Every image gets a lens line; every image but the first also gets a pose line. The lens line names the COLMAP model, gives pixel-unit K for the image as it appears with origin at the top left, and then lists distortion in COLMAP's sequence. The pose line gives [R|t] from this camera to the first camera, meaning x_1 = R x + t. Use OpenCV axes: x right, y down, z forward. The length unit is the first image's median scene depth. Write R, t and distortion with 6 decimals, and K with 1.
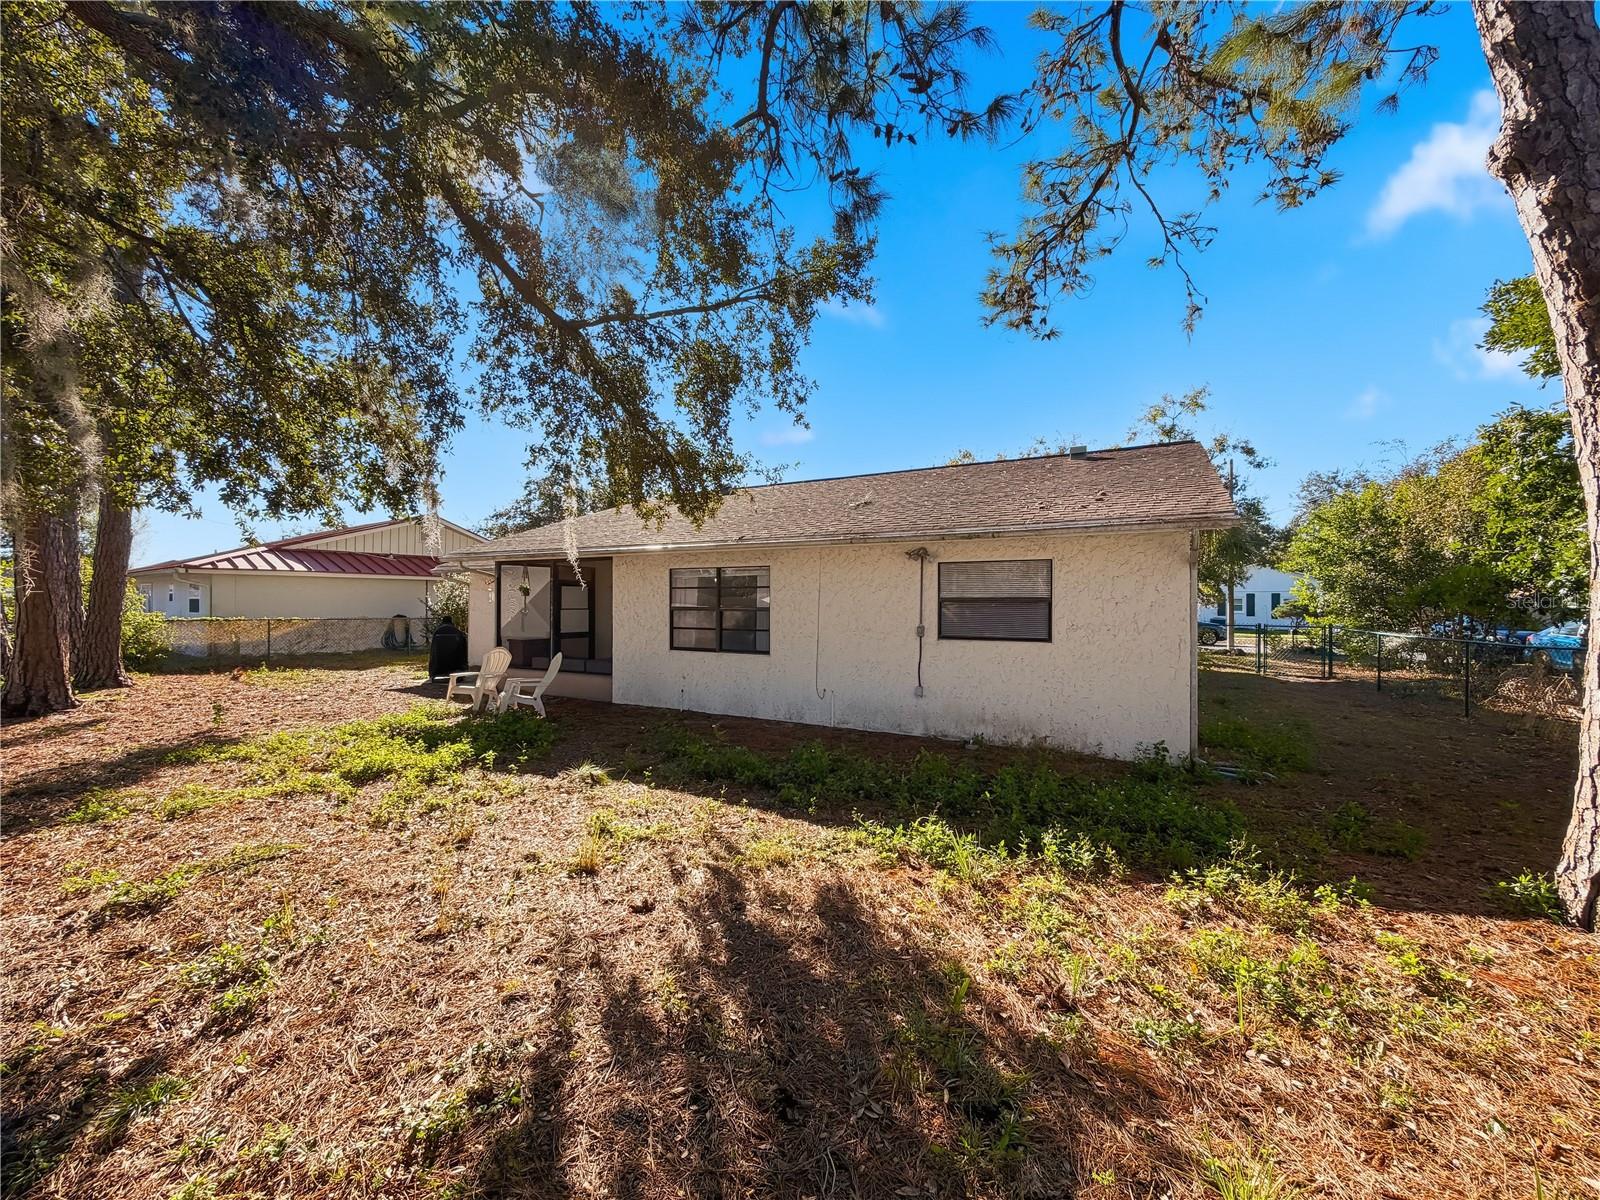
lens RADIAL K [[632.3, 0, 795.7], [0, 632.3, 602.9], [0, 0, 1]] dist [-0.001940, -0.000783]
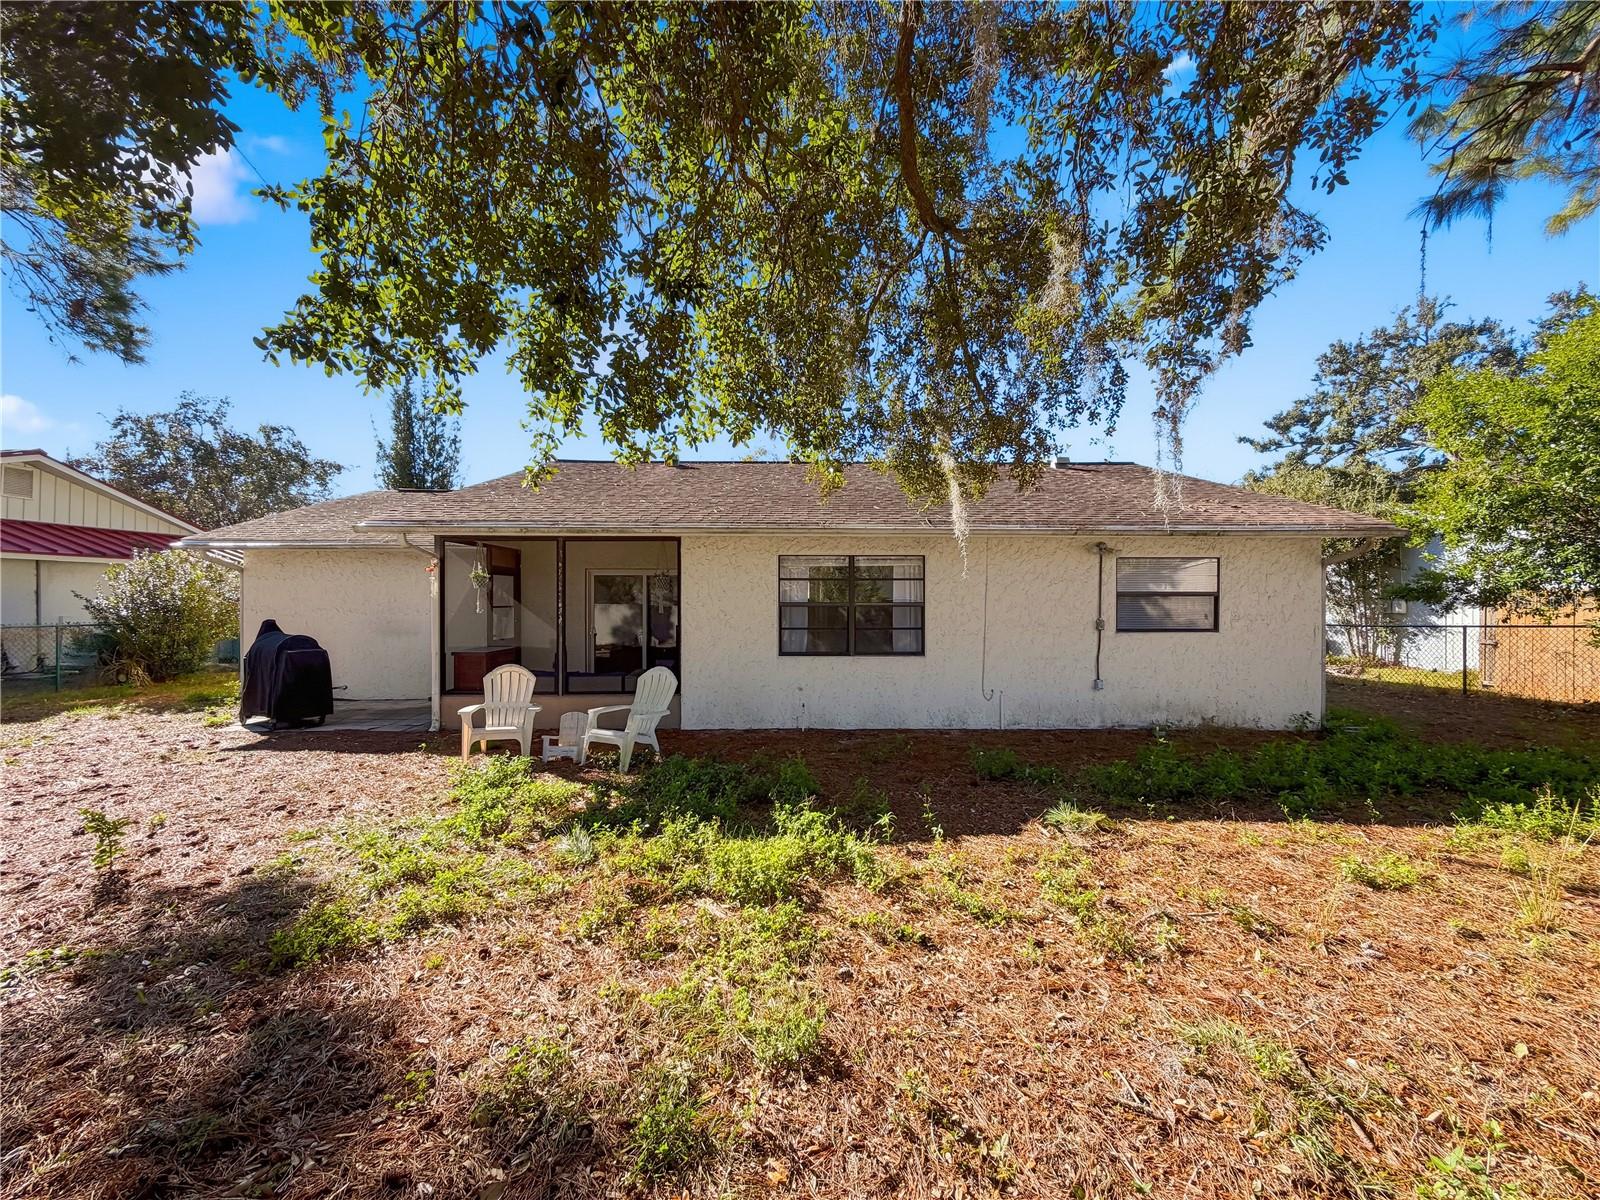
lens RADIAL K [[632.3, 0, 799.1], [0, 632.3, 597.4], [0, 0, 1]] dist [-0.001940, -0.000783]
pose [[0.870301, -0.002879, 0.492513, -0.675321], [0.001889, 0.999995, 0.002507, -0.002367], [-0.492517, -0.001251, 0.870302, 0.337727]]
